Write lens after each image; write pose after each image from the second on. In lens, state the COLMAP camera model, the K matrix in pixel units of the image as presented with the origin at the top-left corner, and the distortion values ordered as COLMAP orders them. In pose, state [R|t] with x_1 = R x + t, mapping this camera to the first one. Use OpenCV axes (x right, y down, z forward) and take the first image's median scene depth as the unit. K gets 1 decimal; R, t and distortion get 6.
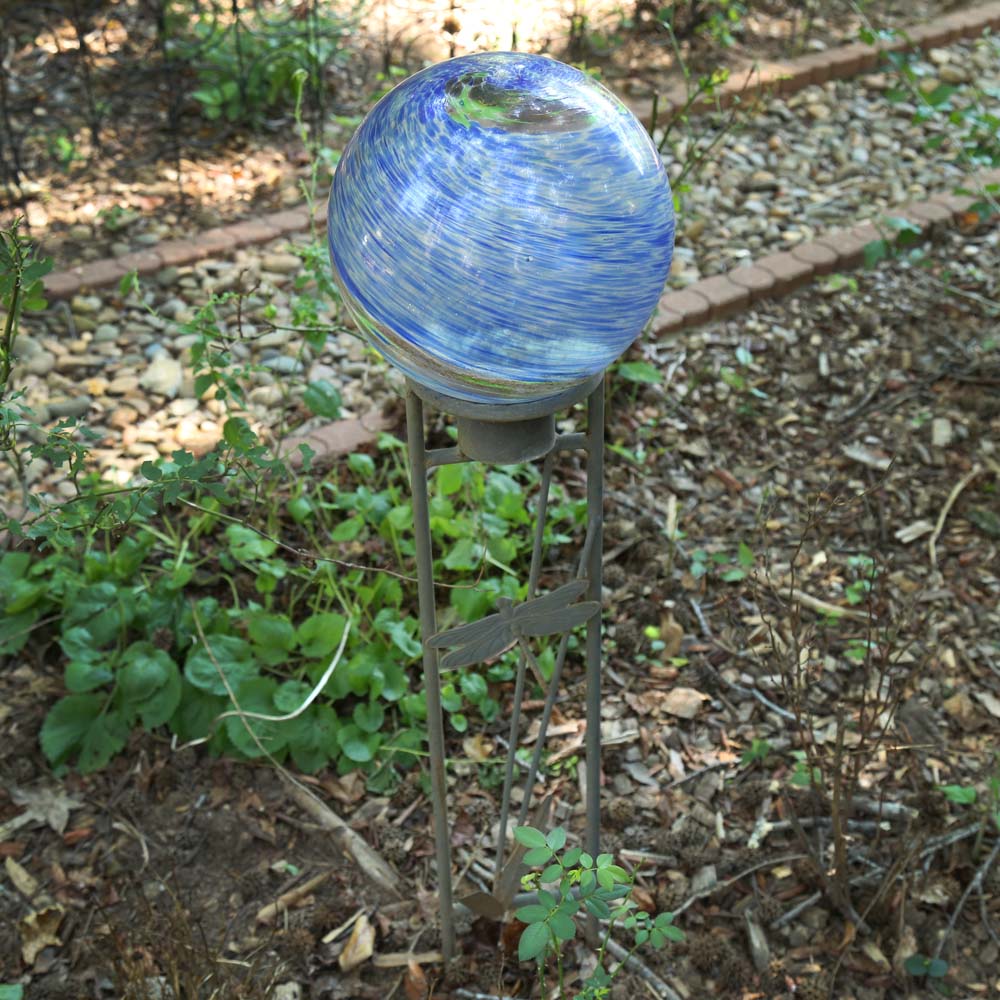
lens RADIAL K [[1652.3, 0, 500.0], [0, 1652.3, 500.0], [0, 0, 1]] dist [-0.004606, -0.034543]
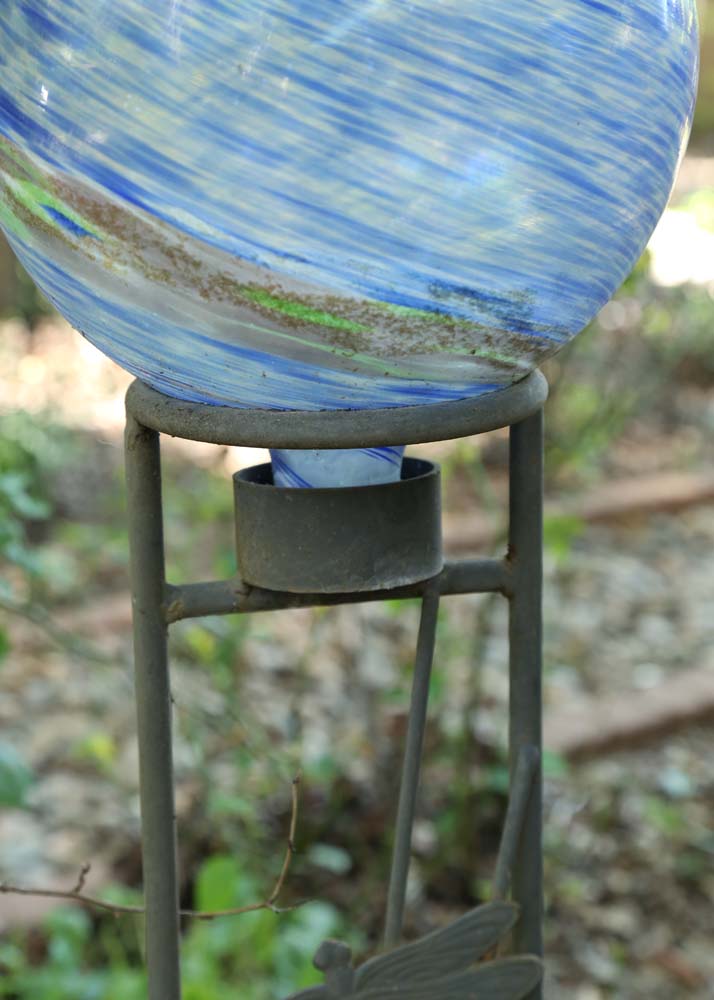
lens RADIAL K [[2012.2, 0, 357.0], [0, 2012.2, 500.0], [0, 0, 1]] dist [0.187336, -0.013386]
pose [[0.999256, -0.001788, 0.038530, -0.009684], [0.014629, 0.941864, -0.335675, 0.101906], [-0.035690, 0.335988, 0.941190, 0.330594]]
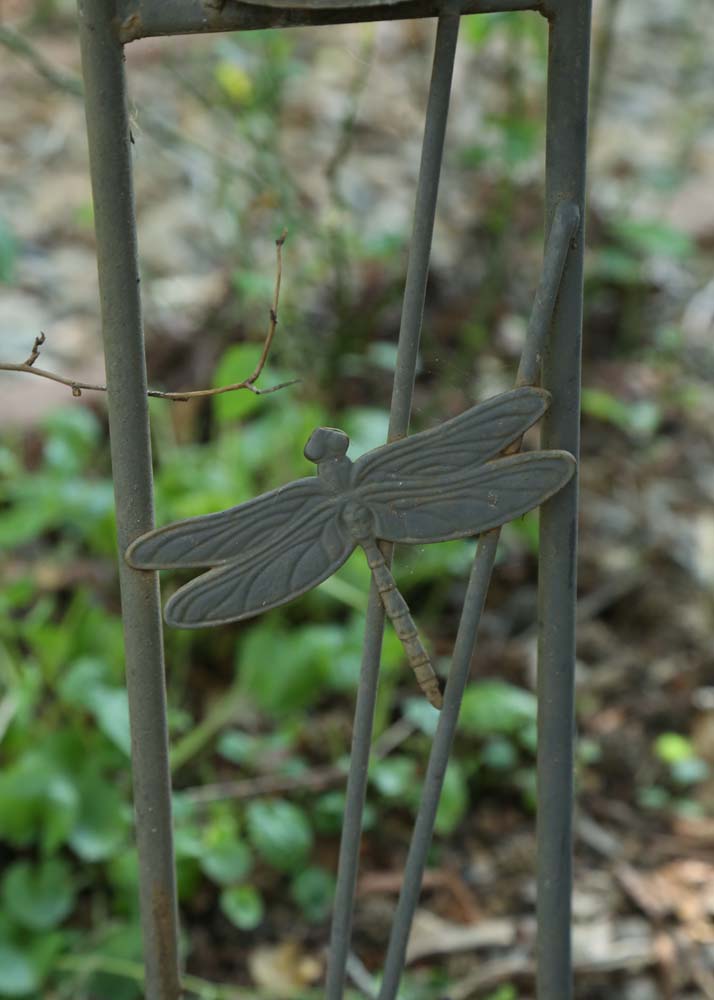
lens RADIAL K [[2631.2, 0, 357.0], [0, 2631.2, 500.0], [0, 0, 1]] dist [0.441995, 0.374458]
pose [[0.999835, 0.012840, -0.012817, 0.013705], [-0.014294, 0.992592, -0.120651, 0.116099], [0.011173, 0.120814, 0.992612, 0.293855]]
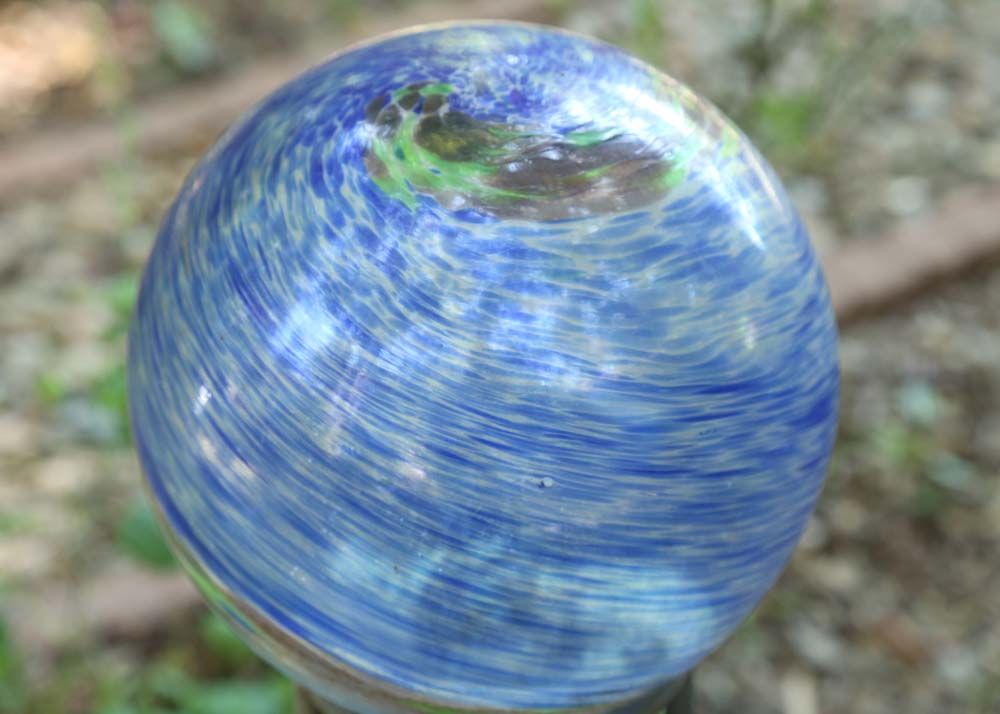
lens RADIAL K [[2639.1, 0, 500.0], [0, 2639.1, 357.0], [0, 0, 1]] dist [0.526549, 0.676016]
pose [[0.999910, -0.011947, 0.006138, 0.000397], [0.012217, 0.998865, -0.046039, -0.089579], [-0.005580, 0.046110, 0.998921, 0.142446]]
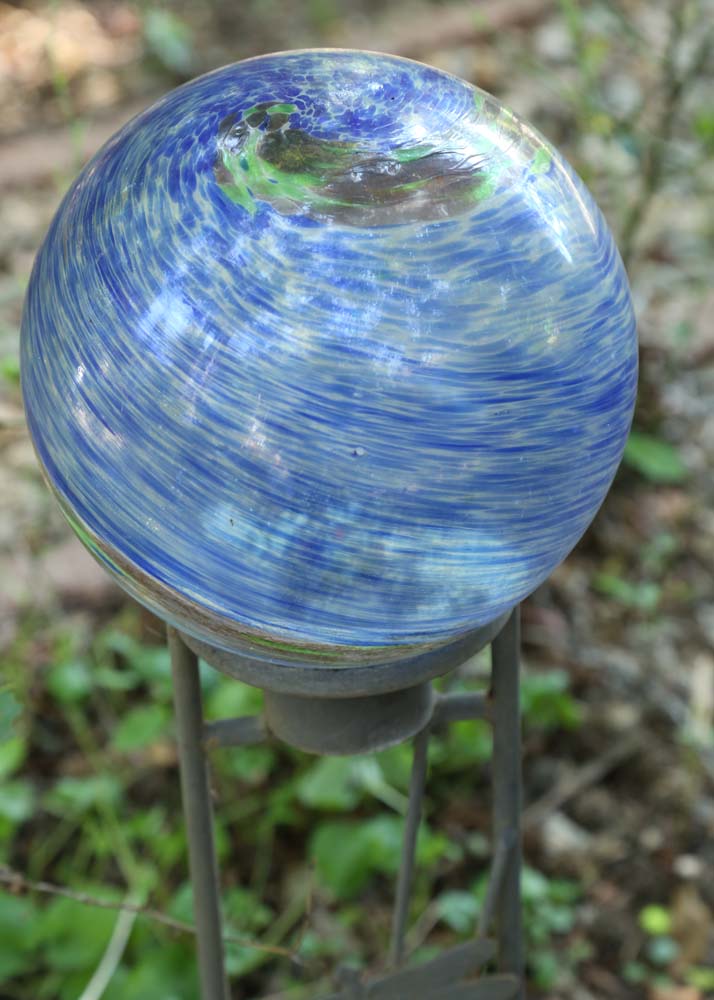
lens RADIAL K [[2631.2, 0, 357.0], [0, 2631.2, 500.0], [0, 0, 1]] dist [0.441995, 0.374458]
pose [[0.998398, 0.017454, -0.053823, 0.040150], [-0.017153, 0.999835, 0.006060, -0.082185], [0.053920, -0.005127, 0.998532, 0.065574]]
